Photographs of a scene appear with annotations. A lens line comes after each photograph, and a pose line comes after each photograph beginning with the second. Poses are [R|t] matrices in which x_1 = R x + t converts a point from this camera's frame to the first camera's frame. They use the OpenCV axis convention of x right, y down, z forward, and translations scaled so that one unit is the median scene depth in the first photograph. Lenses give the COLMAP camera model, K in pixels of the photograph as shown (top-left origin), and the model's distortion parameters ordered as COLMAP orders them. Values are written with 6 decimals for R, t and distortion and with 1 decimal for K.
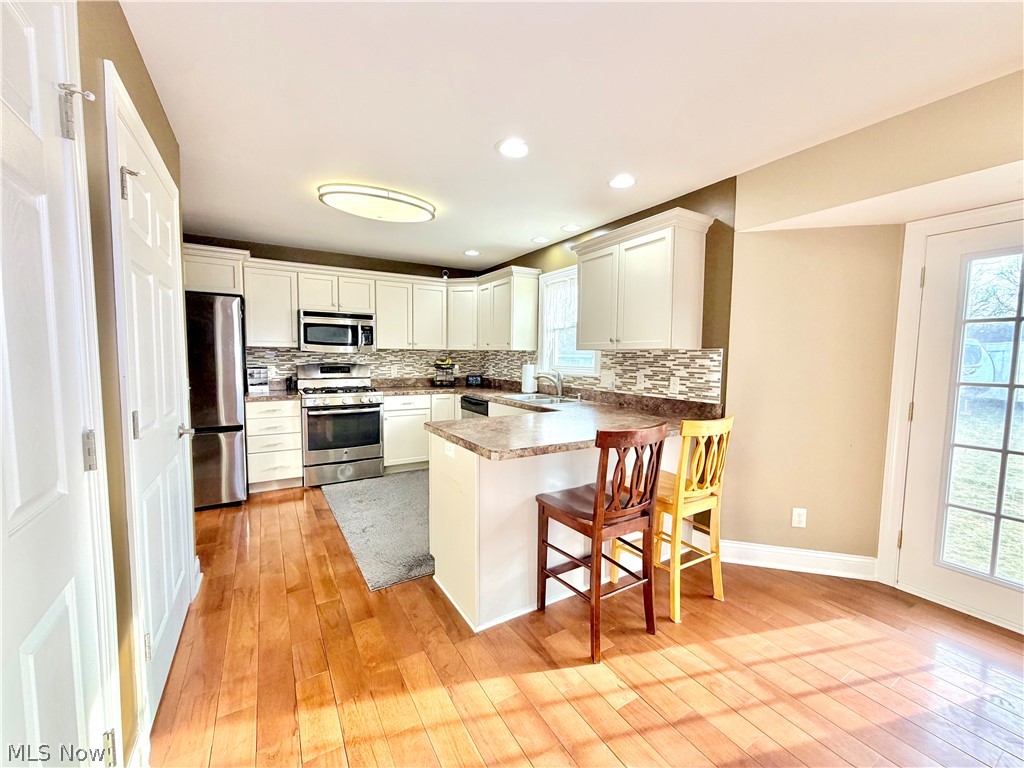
lens RADIAL K [[408.0, 0, 512.1], [0, 408.0, 385.2], [0, 0, 1]] dist [-0.002473, 0.000691]
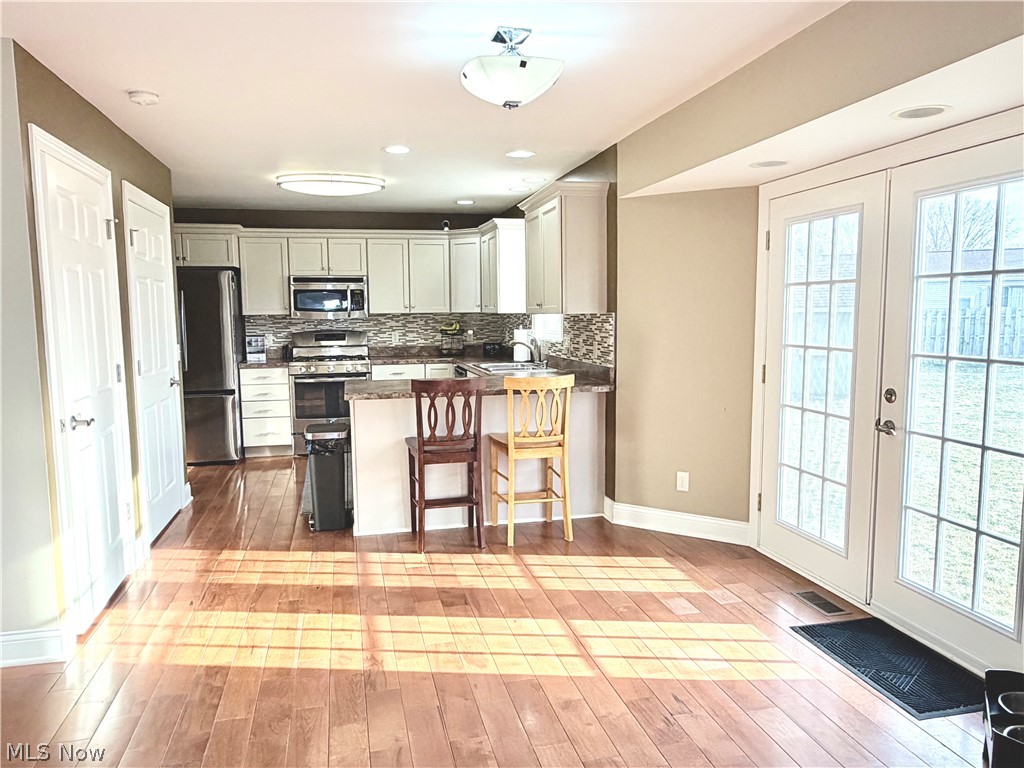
lens RADIAL K [[717.9, 0, 510.9], [0, 717.9, 385.1], [0, 0, 1]] dist [0.012107, 0.002064]
pose [[0.951400, 0.011943, -0.307726, 0.515525], [-0.002418, 0.999507, 0.031316, 0.021312], [0.307949, -0.029050, 0.950959, -0.486195]]
